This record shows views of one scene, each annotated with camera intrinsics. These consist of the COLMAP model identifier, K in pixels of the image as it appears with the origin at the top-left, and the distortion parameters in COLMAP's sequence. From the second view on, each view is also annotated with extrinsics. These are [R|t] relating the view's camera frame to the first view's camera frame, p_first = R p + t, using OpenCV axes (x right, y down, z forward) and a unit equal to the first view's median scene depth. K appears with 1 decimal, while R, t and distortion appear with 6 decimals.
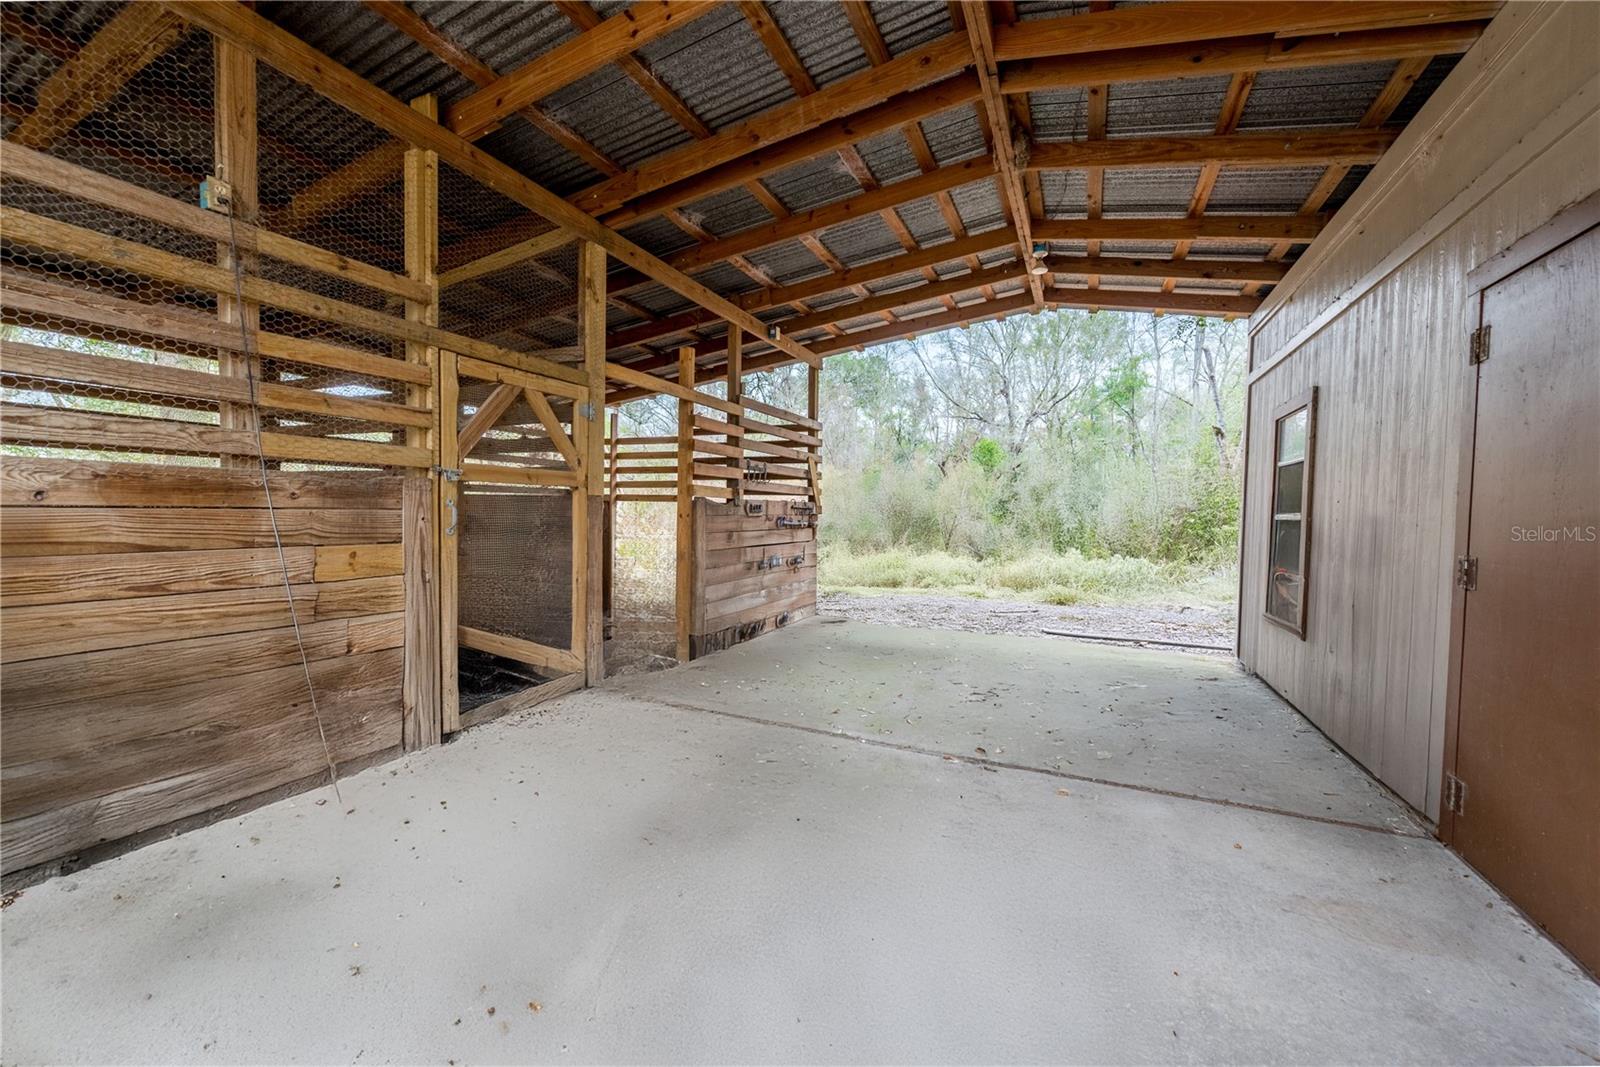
lens RADIAL K [[639.7, 0, 795.2], [0, 639.7, 532.4], [0, 0, 1]] dist [-0.000863, 0.000139]
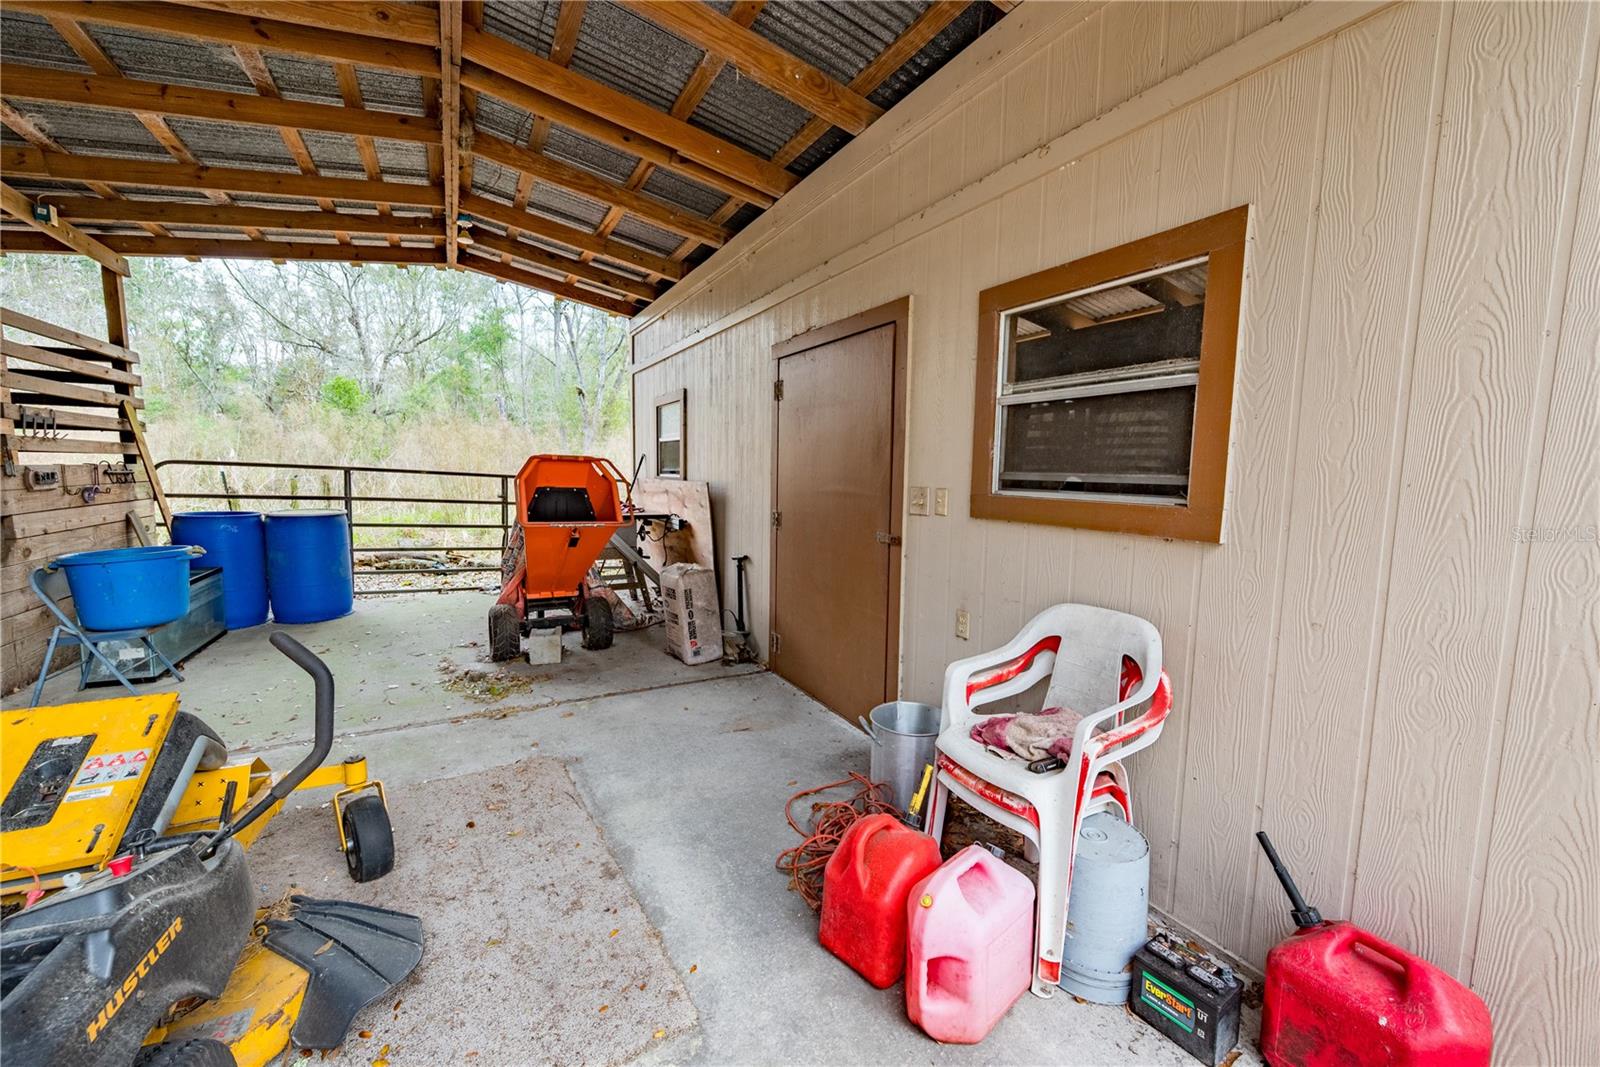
lens RADIAL K [[639.7, 0, 795.2], [0, 639.7, 532.4], [0, 0, 1]] dist [-0.000863, 0.000139]
pose [[0.605000, -0.092070, 0.790884, -0.154082], [0.023955, 0.994947, 0.097501, -0.034160], [-0.795865, -0.040042, 0.604149, -0.055231]]
